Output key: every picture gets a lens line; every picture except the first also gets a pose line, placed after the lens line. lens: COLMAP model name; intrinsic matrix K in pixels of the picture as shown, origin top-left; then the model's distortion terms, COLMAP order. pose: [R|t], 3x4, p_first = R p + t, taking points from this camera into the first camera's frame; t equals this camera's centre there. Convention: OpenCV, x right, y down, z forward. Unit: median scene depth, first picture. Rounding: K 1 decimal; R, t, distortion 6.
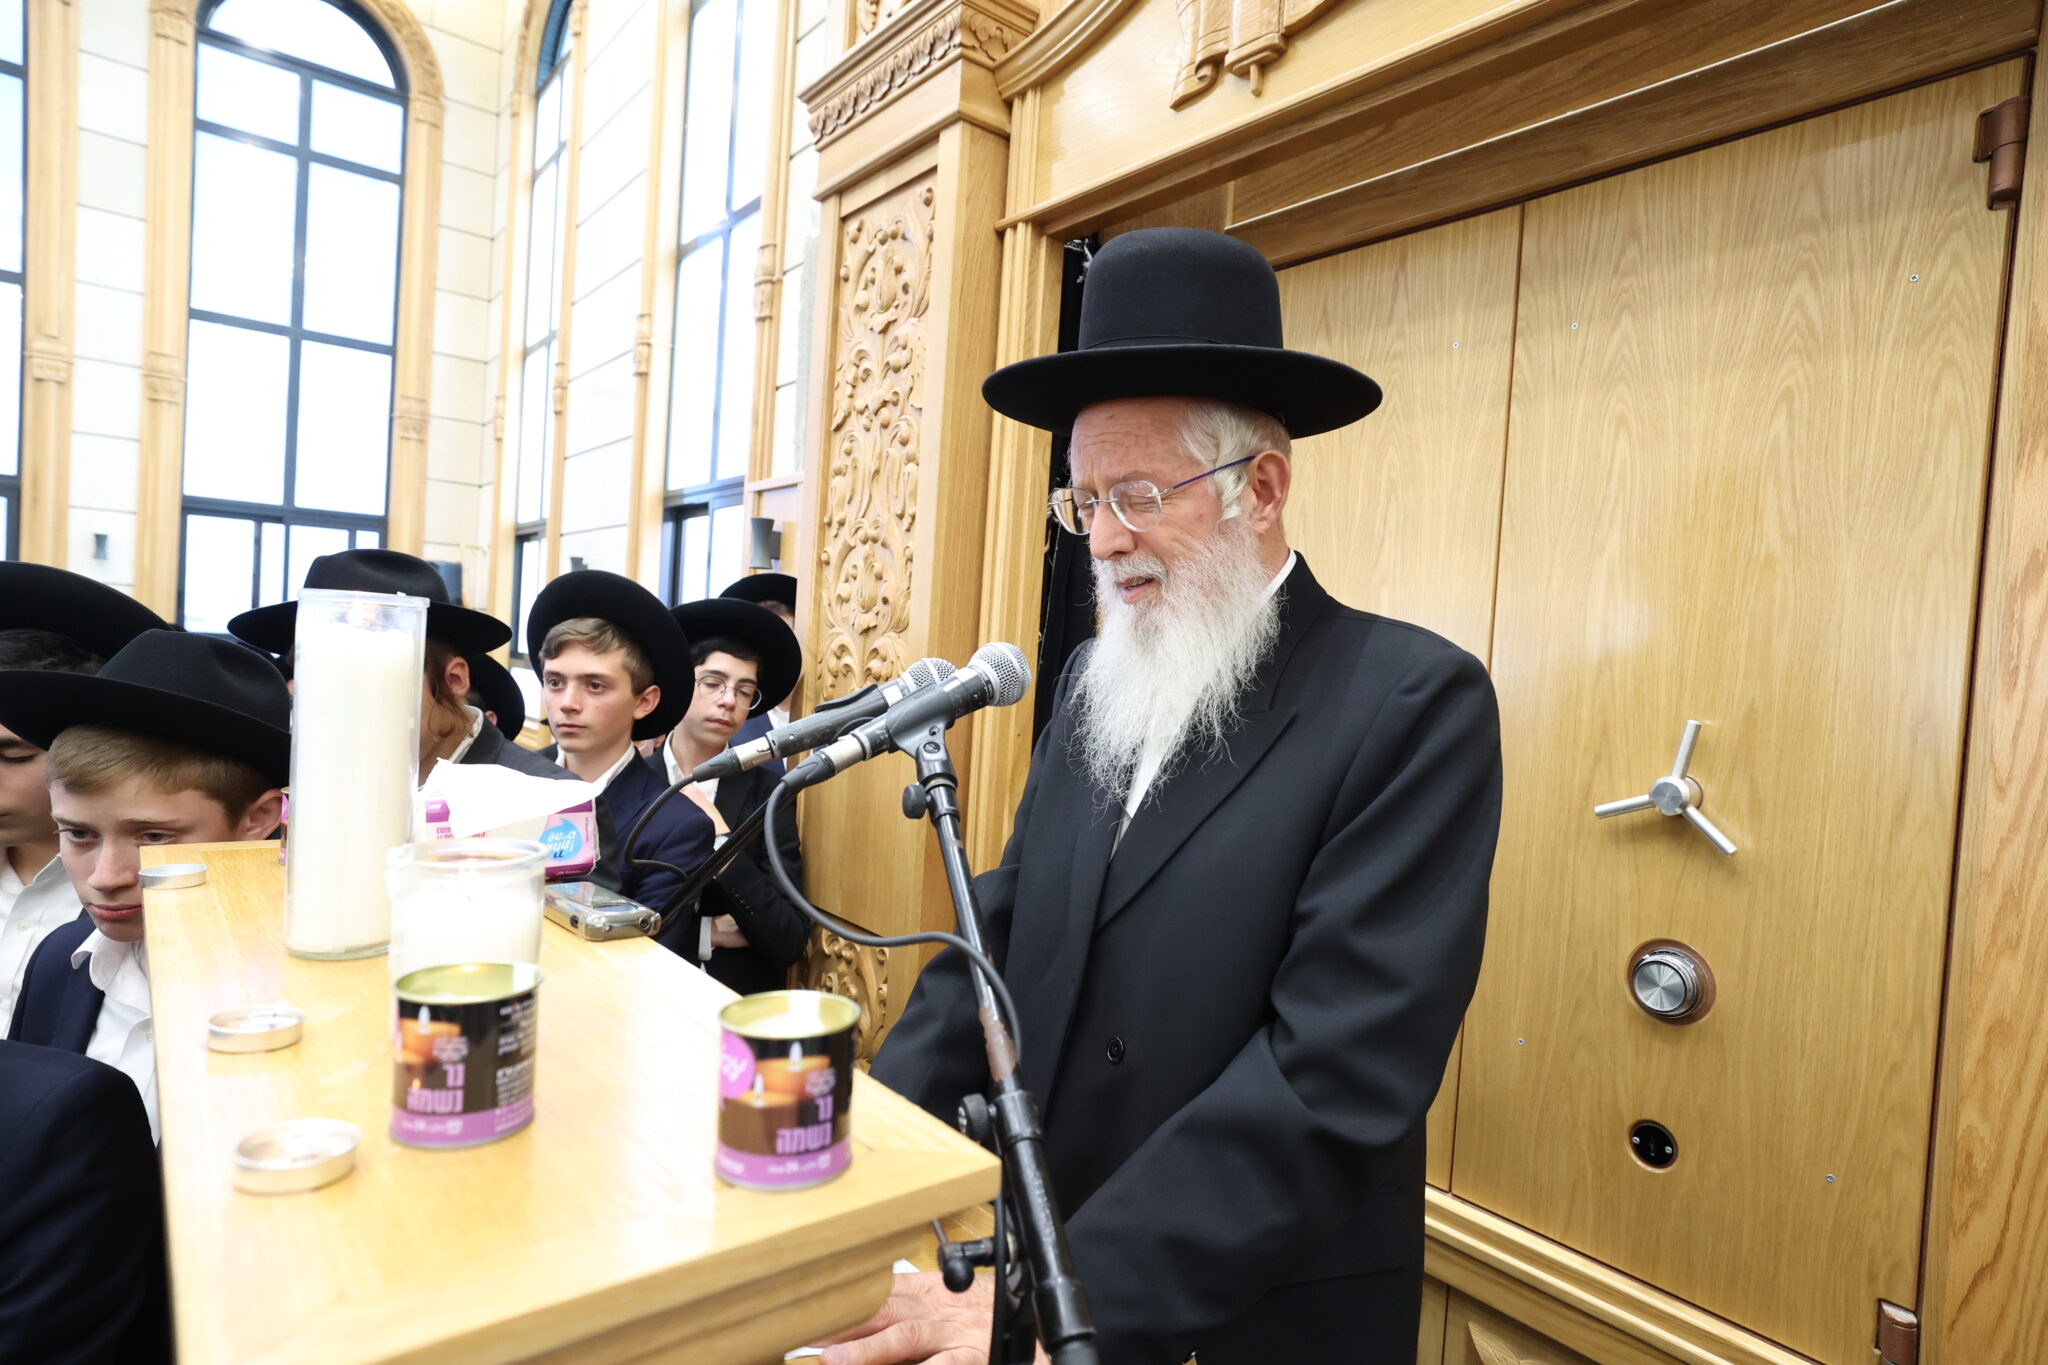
lens RADIAL K [[1108.2, 0, 1031.6], [0, 1108.2, 673.5], [0, 0, 1]] dist [-0.000678, 0.020561]
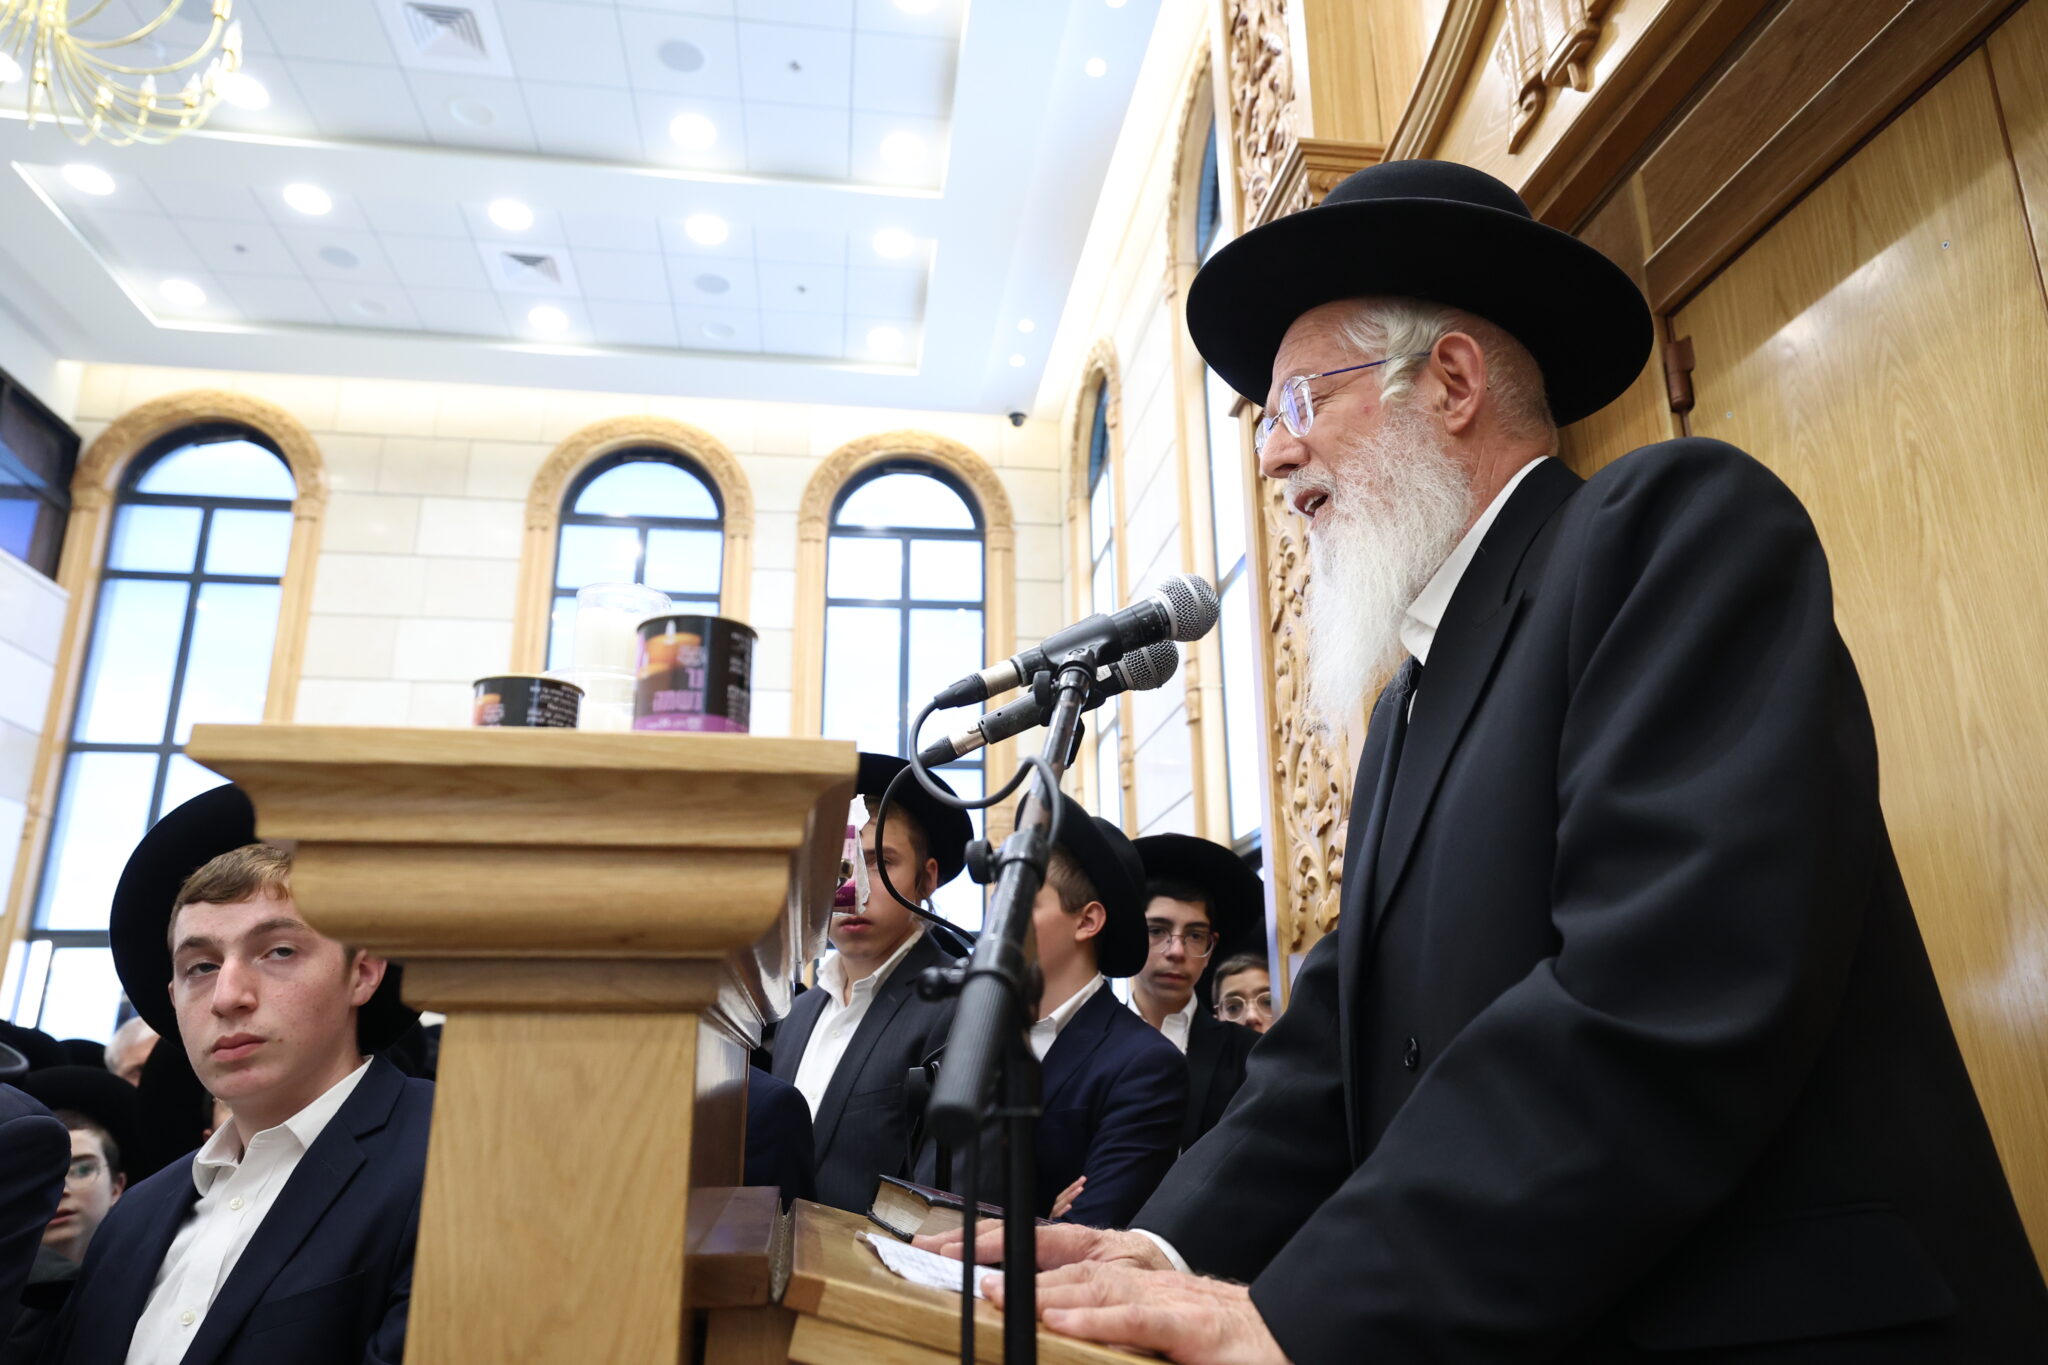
lens RADIAL K [[1348.0, 0, 1024.0], [0, 1348.0, 682.5], [0, 0, 1]] dist [-0.001412, 0.059426]
pose [[0.859612, -0.213524, -0.464193, 0.150607], [0.055631, 0.942205, -0.330385, 0.174527], [0.507910, 0.258179, 0.821809, 0.004413]]
